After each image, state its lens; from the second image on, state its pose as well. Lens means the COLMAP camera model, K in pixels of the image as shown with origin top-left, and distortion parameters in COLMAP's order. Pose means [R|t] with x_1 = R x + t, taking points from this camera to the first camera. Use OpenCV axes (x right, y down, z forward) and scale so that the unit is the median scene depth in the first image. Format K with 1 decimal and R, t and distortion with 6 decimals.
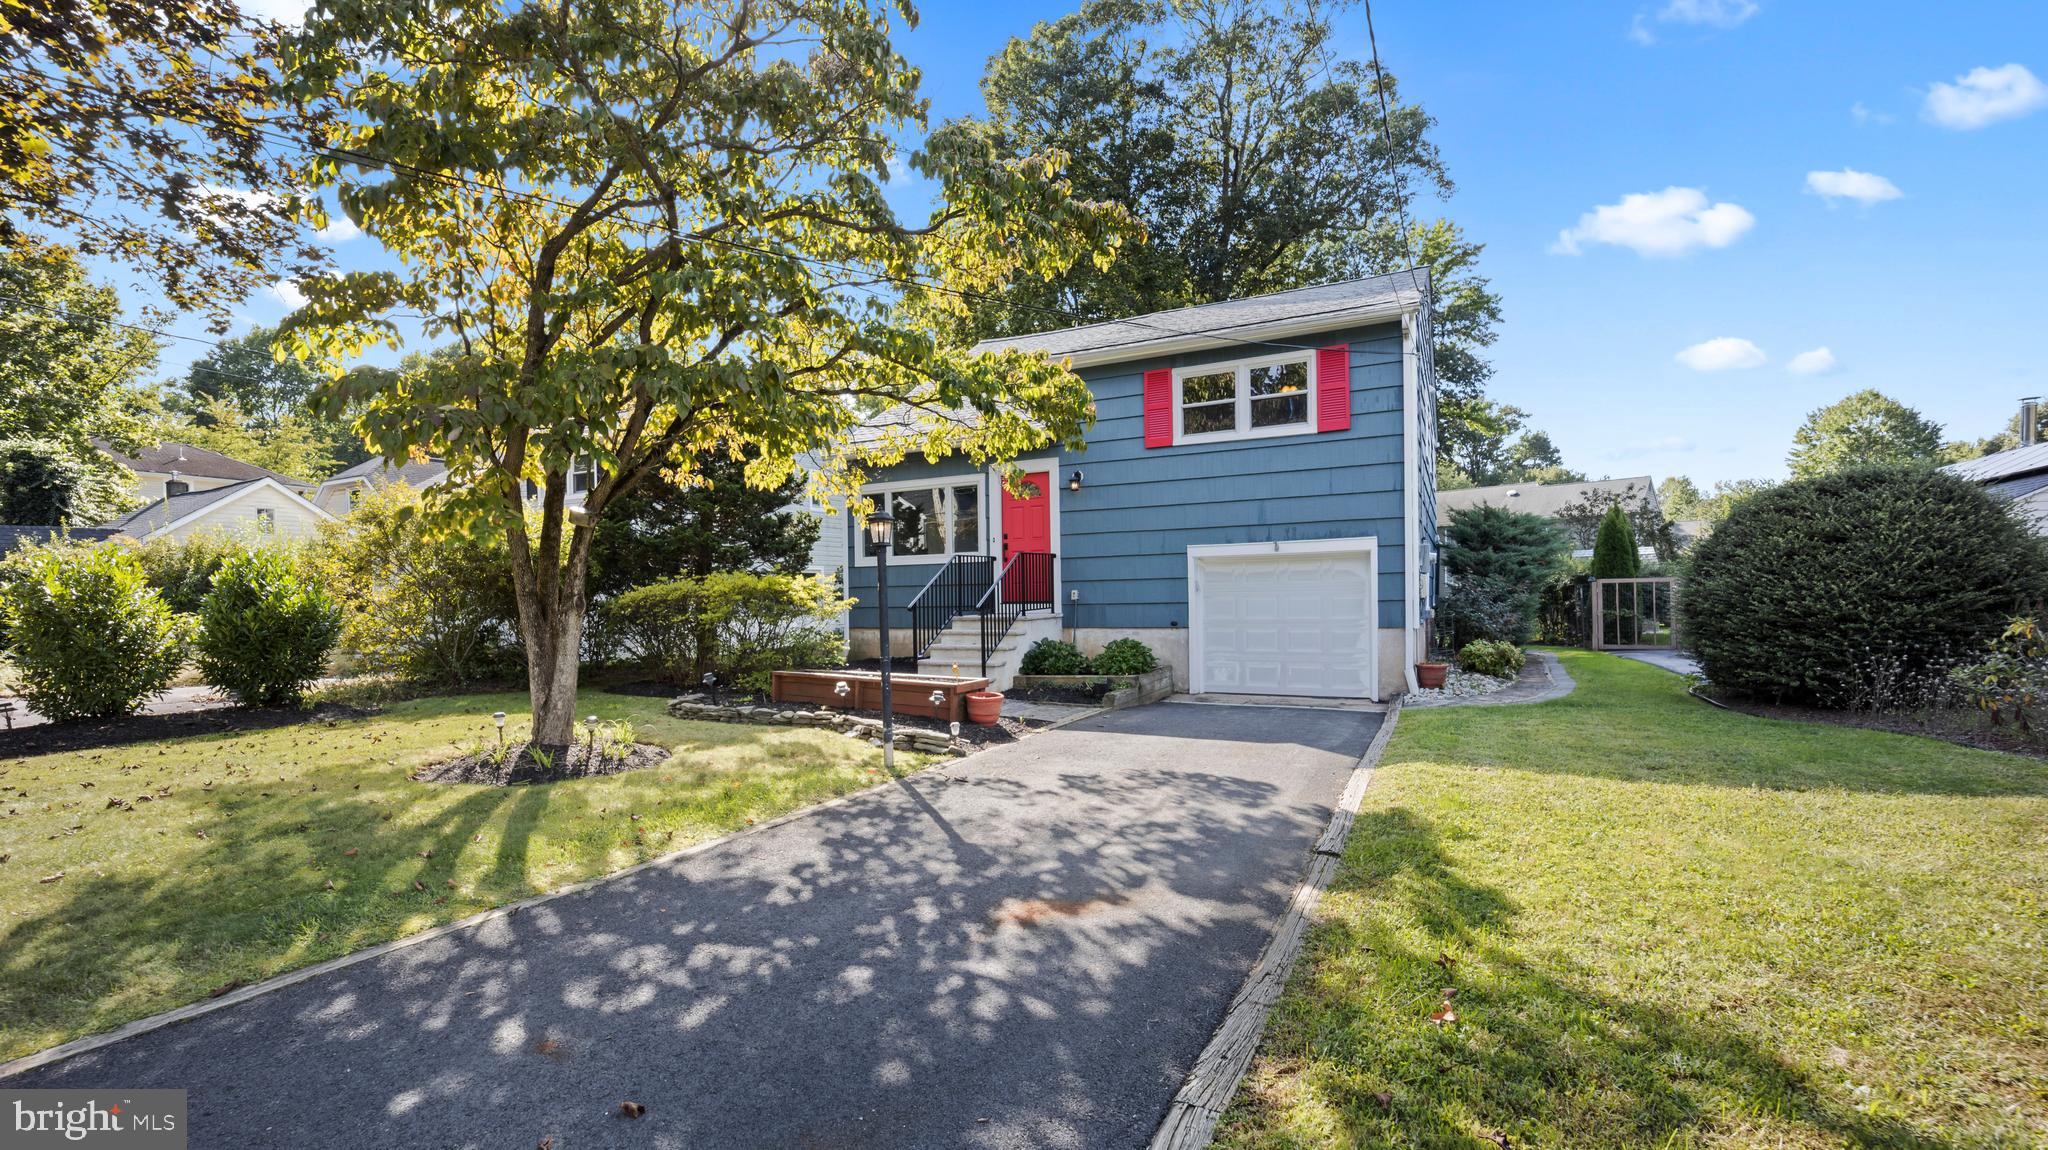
lens RADIAL K [[832.6, 0, 1024.9], [0, 832.6, 587.0], [0, 0, 1]] dist [-0.028713, 0.001743]
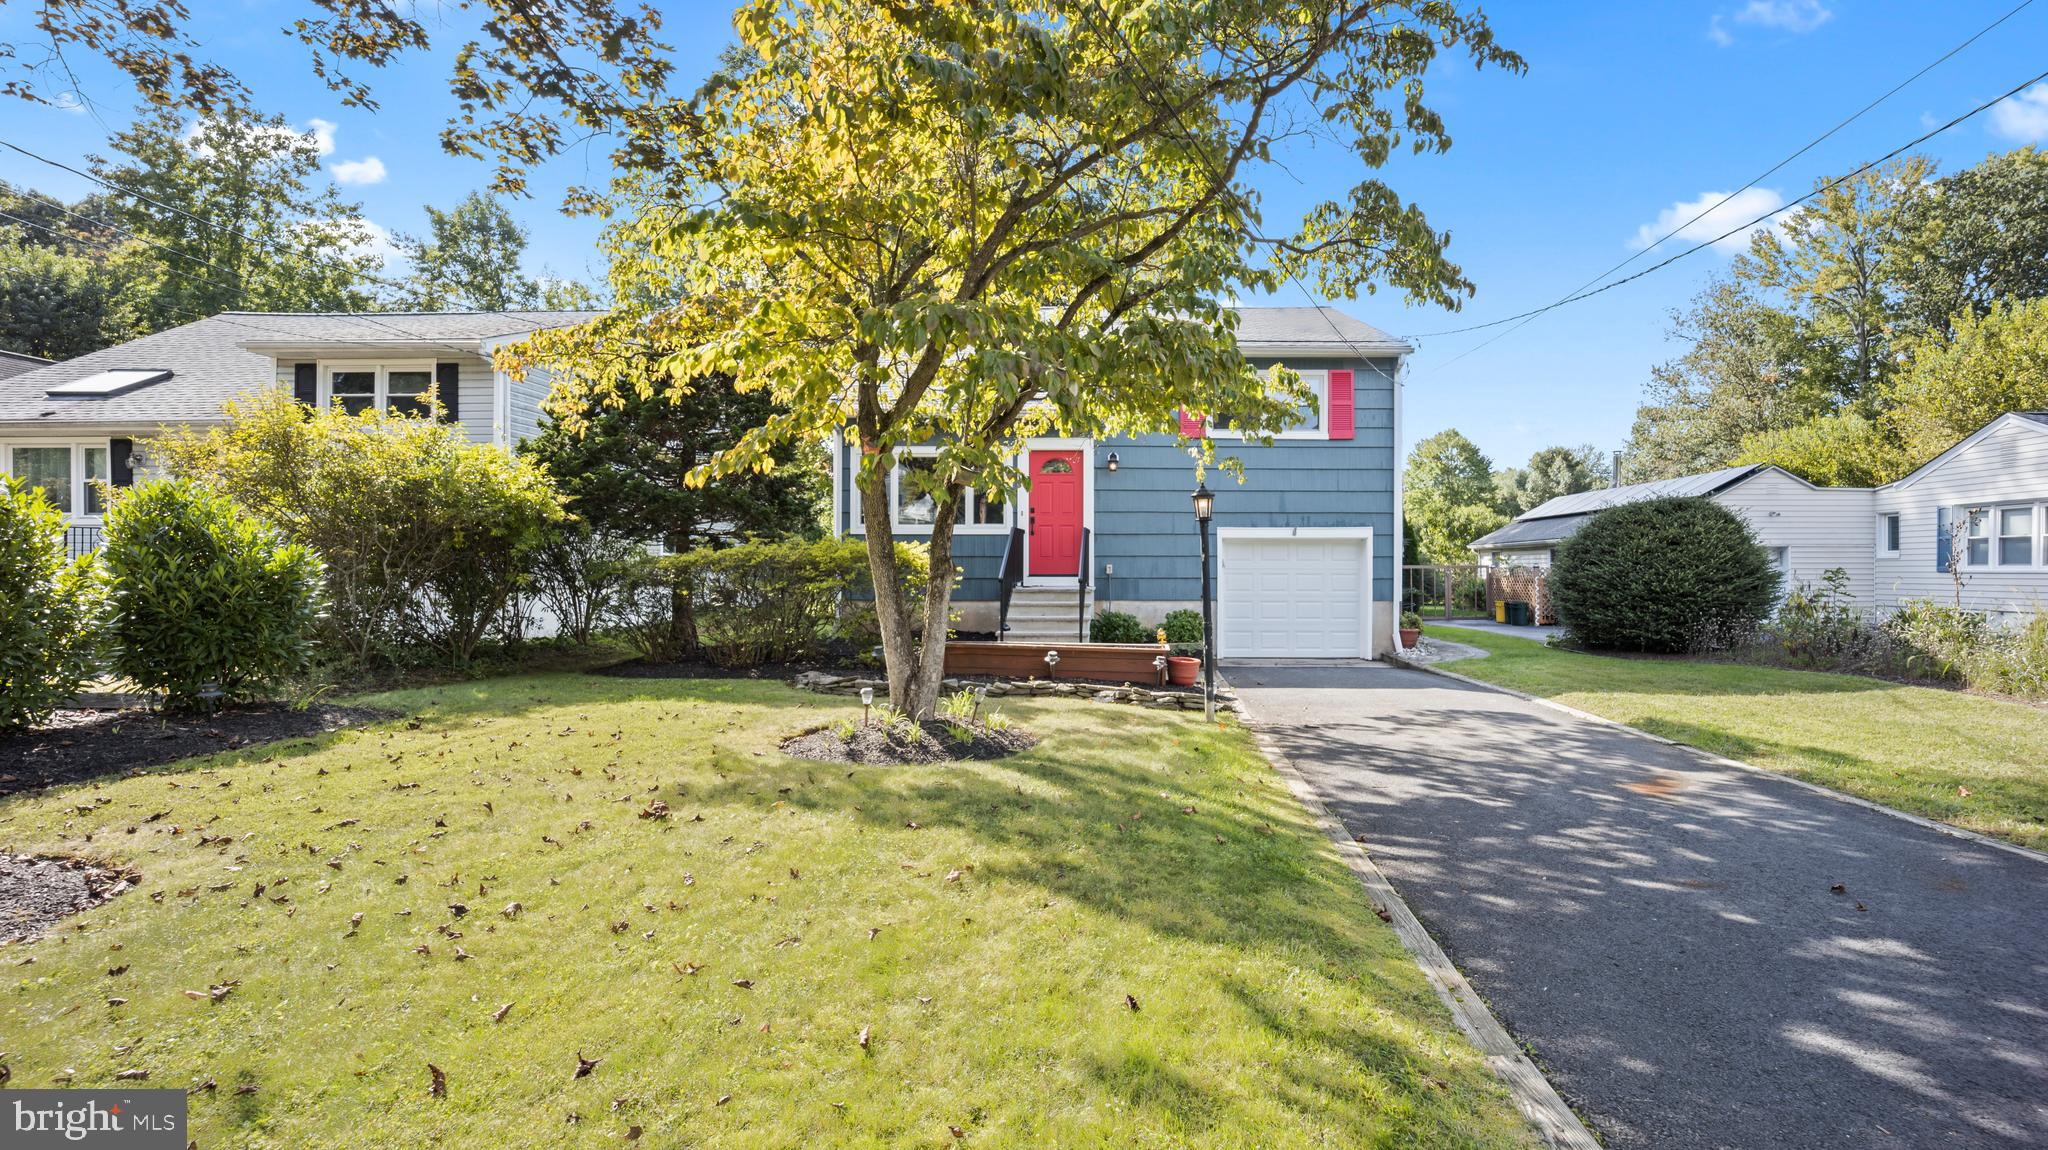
lens RADIAL K [[832.6, 0, 1040.8], [0, 832.6, 572.0], [0, 0, 1]] dist [-0.028713, 0.001743]
pose [[0.908699, 0.018595, 0.417037, -0.516729], [-0.023182, 0.999714, 0.005936, 0.010422], [-0.416808, -0.015062, 0.908870, 0.068180]]
